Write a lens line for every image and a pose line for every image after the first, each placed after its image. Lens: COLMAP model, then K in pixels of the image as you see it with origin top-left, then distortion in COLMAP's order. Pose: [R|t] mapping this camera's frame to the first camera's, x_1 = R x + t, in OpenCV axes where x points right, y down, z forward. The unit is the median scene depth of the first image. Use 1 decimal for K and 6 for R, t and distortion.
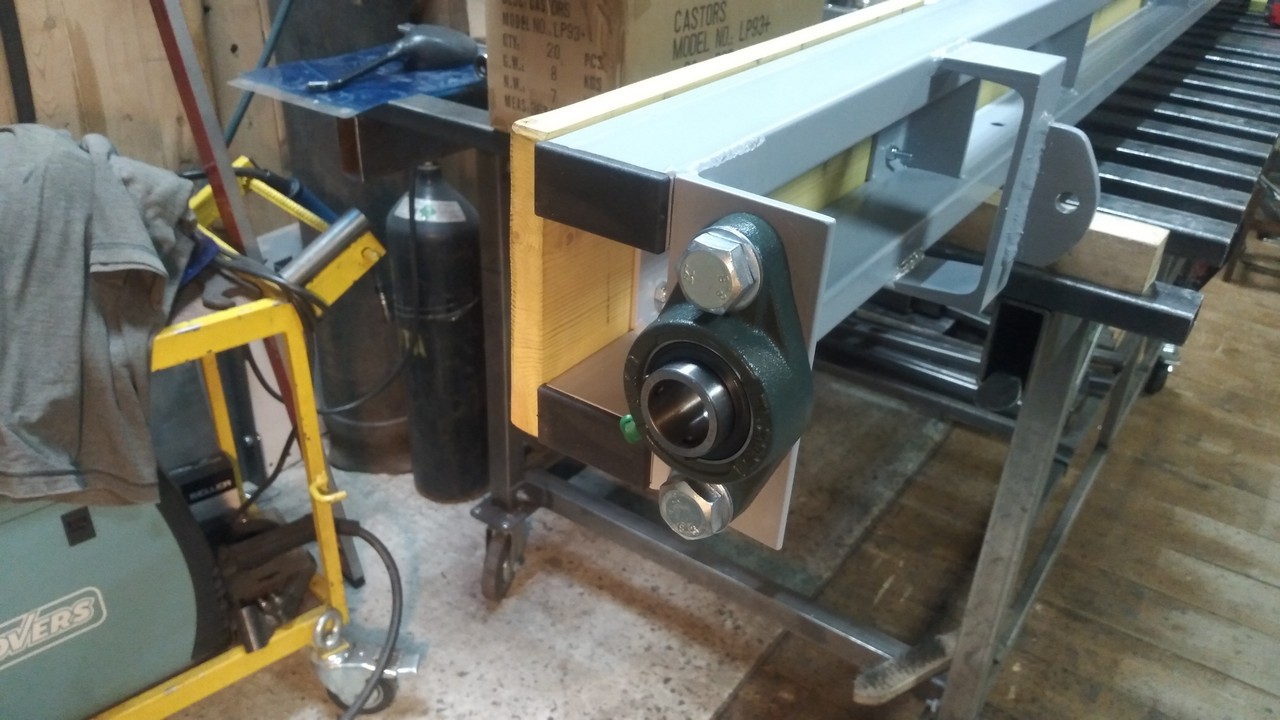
lens RADIAL K [[968.7, 0, 639.7], [0, 968.7, 353.5], [0, 0, 1]] dist [0.105926, -0.186964]
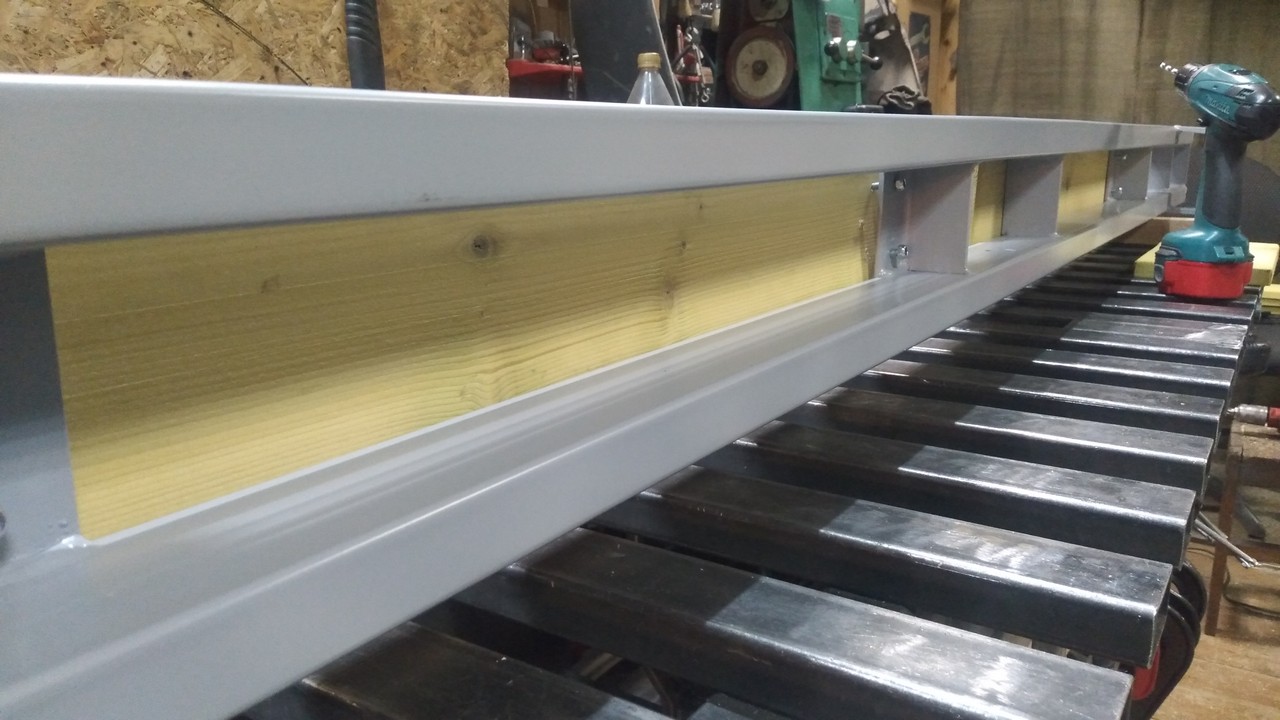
lens RADIAL K [[968.7, 0, 639.7], [0, 968.7, 353.5], [0, 0, 1]] dist [0.105926, -0.186964]
pose [[0.997804, -0.064127, 0.016603, 0.227918], [0.066138, 0.950379, -0.303983, -0.102159], [0.003715, 0.304413, 0.952533, 0.315807]]
